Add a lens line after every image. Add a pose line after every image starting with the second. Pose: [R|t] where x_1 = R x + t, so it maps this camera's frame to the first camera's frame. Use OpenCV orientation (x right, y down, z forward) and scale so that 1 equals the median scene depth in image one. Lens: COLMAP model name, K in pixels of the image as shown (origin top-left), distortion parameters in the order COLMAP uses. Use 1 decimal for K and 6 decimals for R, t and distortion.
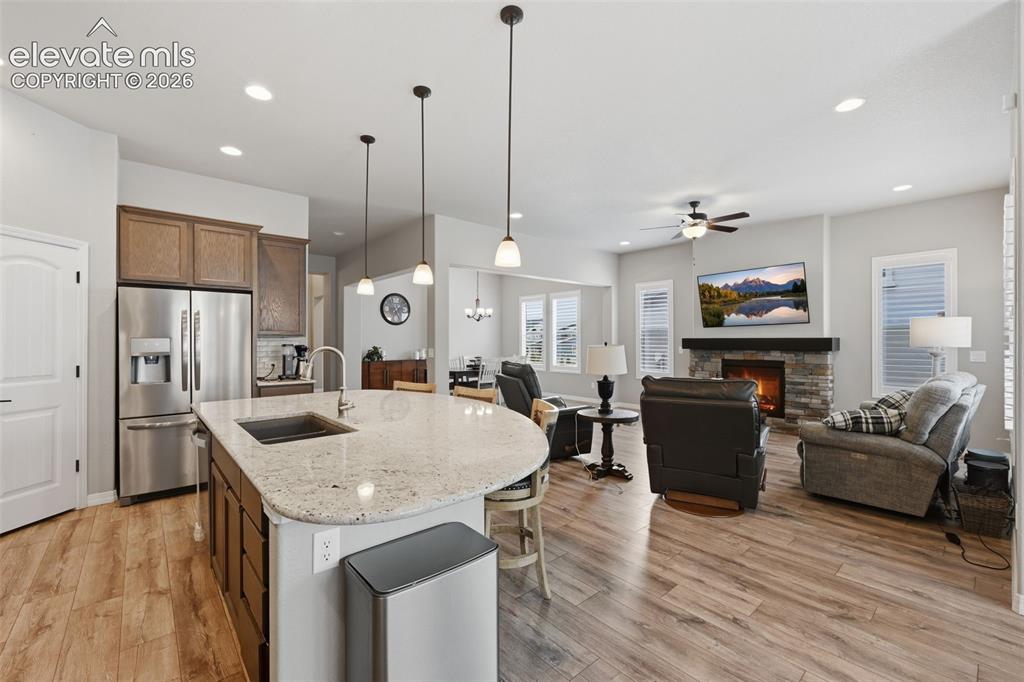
lens RADIAL K [[427.5, 0, 511.5], [0, 427.5, 339.9], [0, 0, 1]] dist [0.001333, -0.000840]
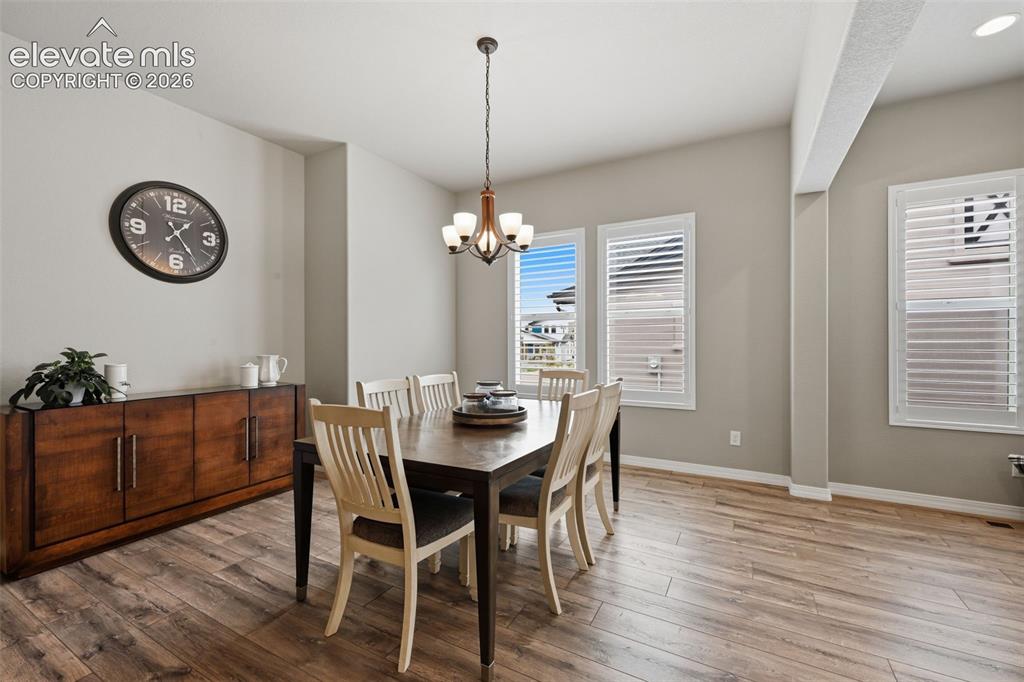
lens RADIAL K [[427.5, 0, 510.2], [0, 427.5, 341.1], [0, 0, 1]] dist [0.001333, -0.000840]
pose [[0.941577, -0.002958, 0.336784, -0.211369], [0.002568, 0.999995, 0.001603, 0.013477], [-0.336788, -0.000644, 0.941580, 0.911654]]
